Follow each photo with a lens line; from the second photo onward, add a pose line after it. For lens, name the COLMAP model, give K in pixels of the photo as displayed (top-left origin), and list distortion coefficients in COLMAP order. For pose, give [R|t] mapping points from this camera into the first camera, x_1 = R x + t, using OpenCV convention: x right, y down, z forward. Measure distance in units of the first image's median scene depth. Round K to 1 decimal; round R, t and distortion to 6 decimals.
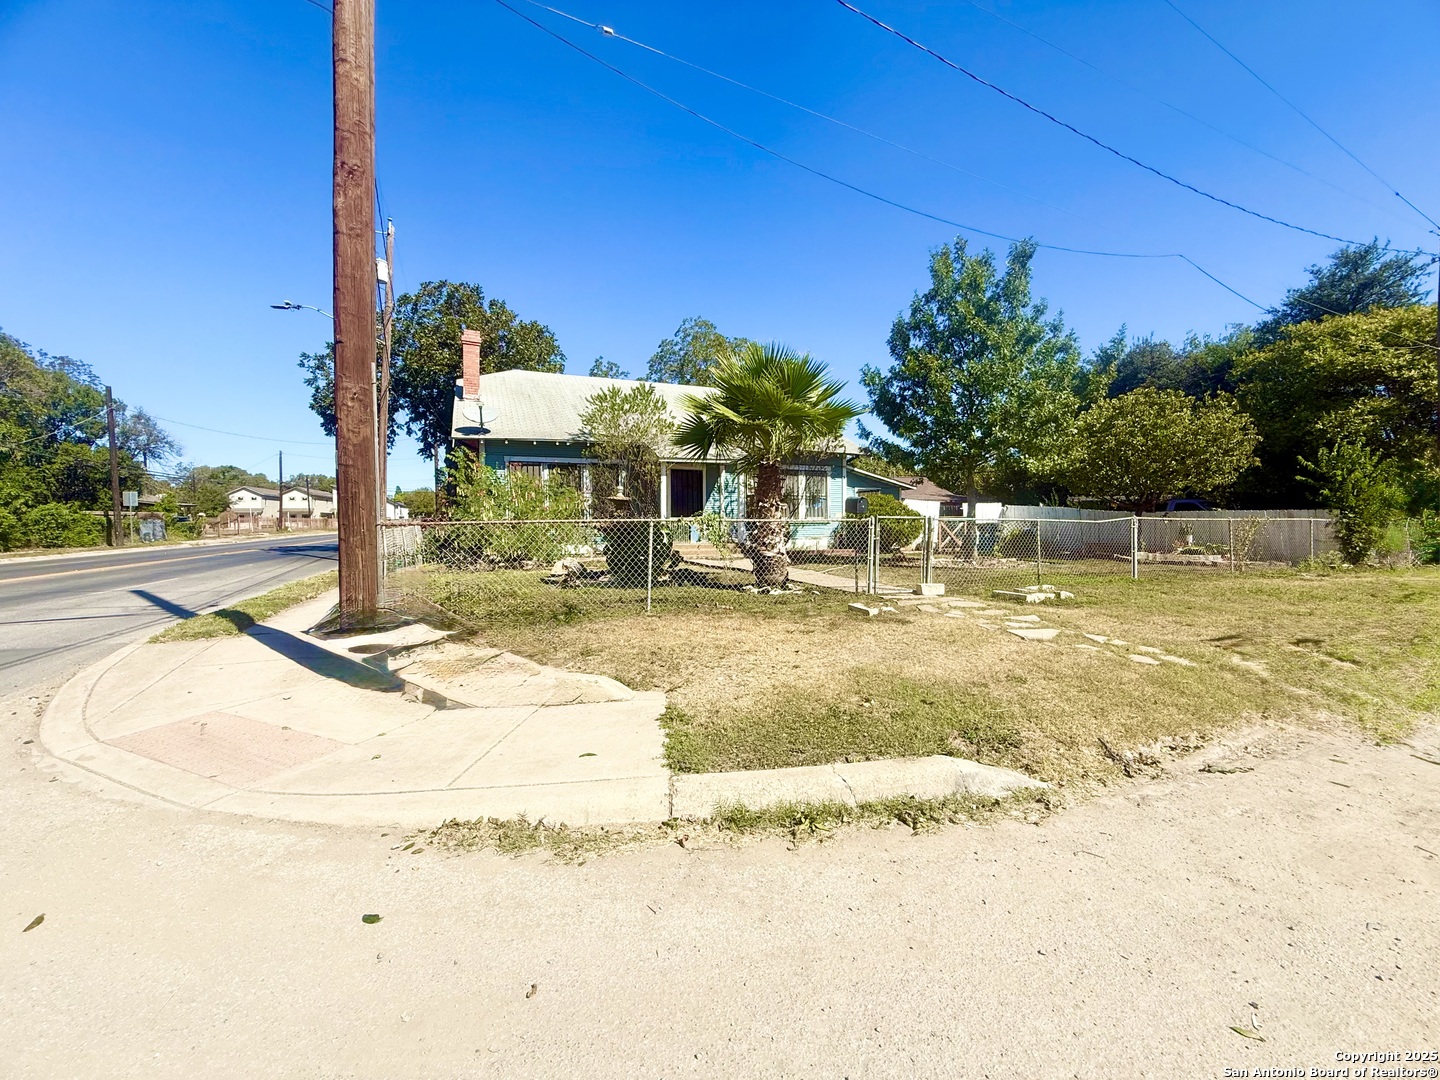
lens RADIAL K [[580.5, 0, 726.0], [0, 580.5, 545.1], [0, 0, 1]] dist [0.002123, 0.000074]
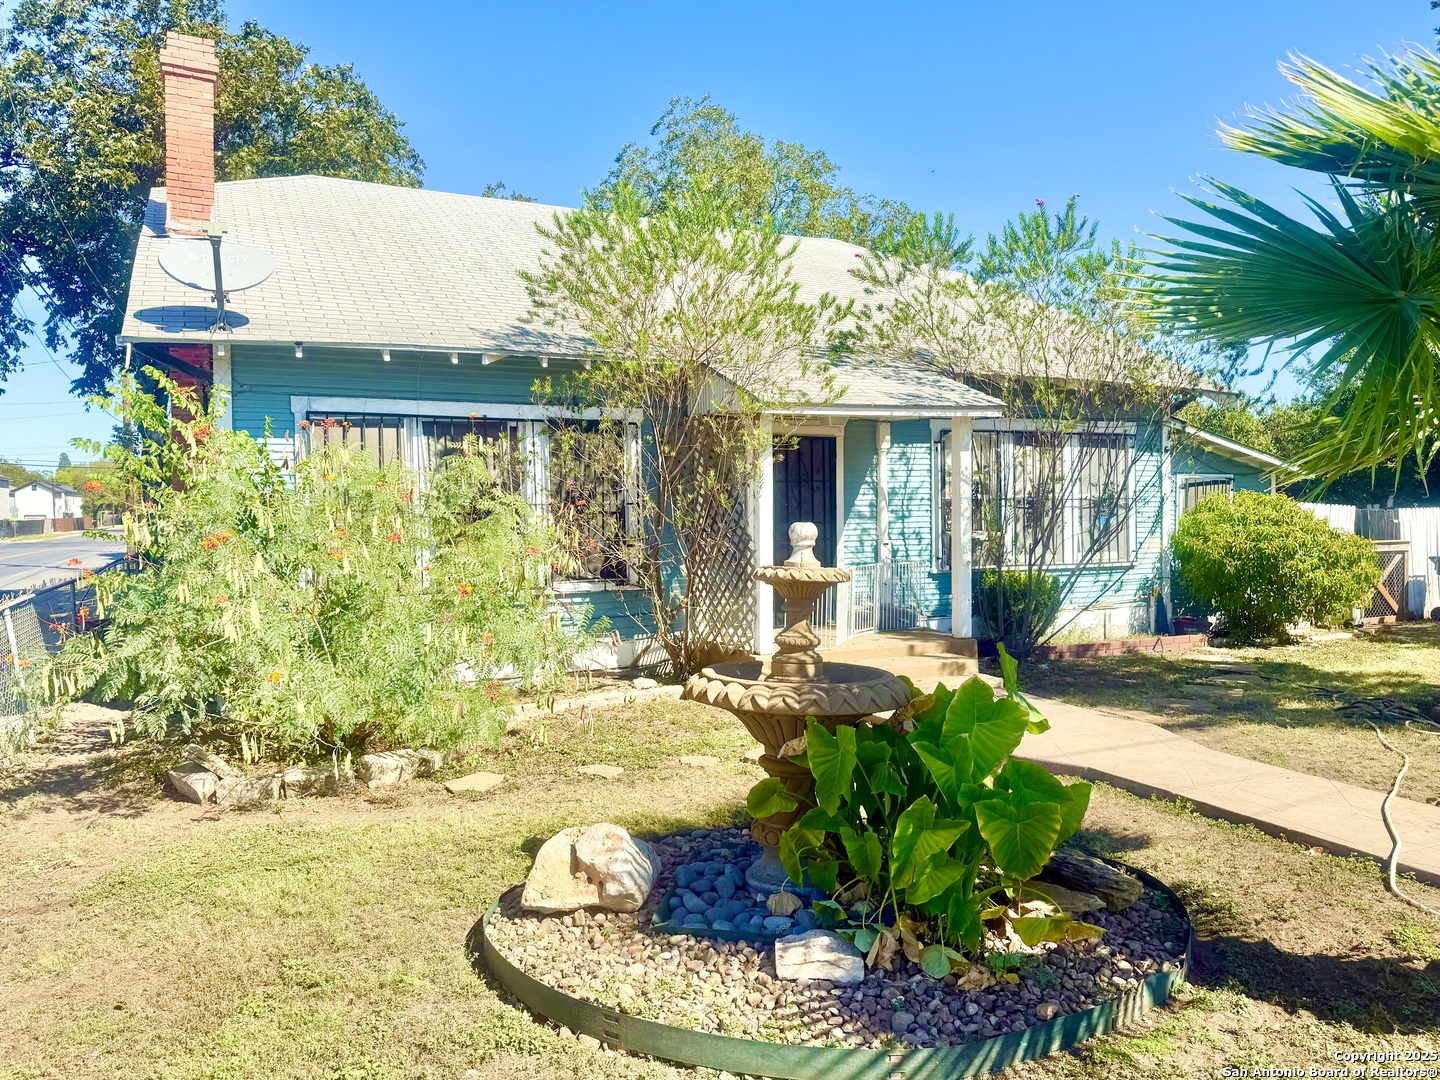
lens RADIAL K [[1016.2, 0, 715.2], [0, 1016.2, 555.2], [0, 0, 1]] dist [0.089106, -0.127992]
pose [[0.999009, -0.008001, 0.043788, -0.145083], [0.007917, 0.999966, 0.002082, -0.054357], [-0.043803, -0.001733, 0.999039, 0.350969]]
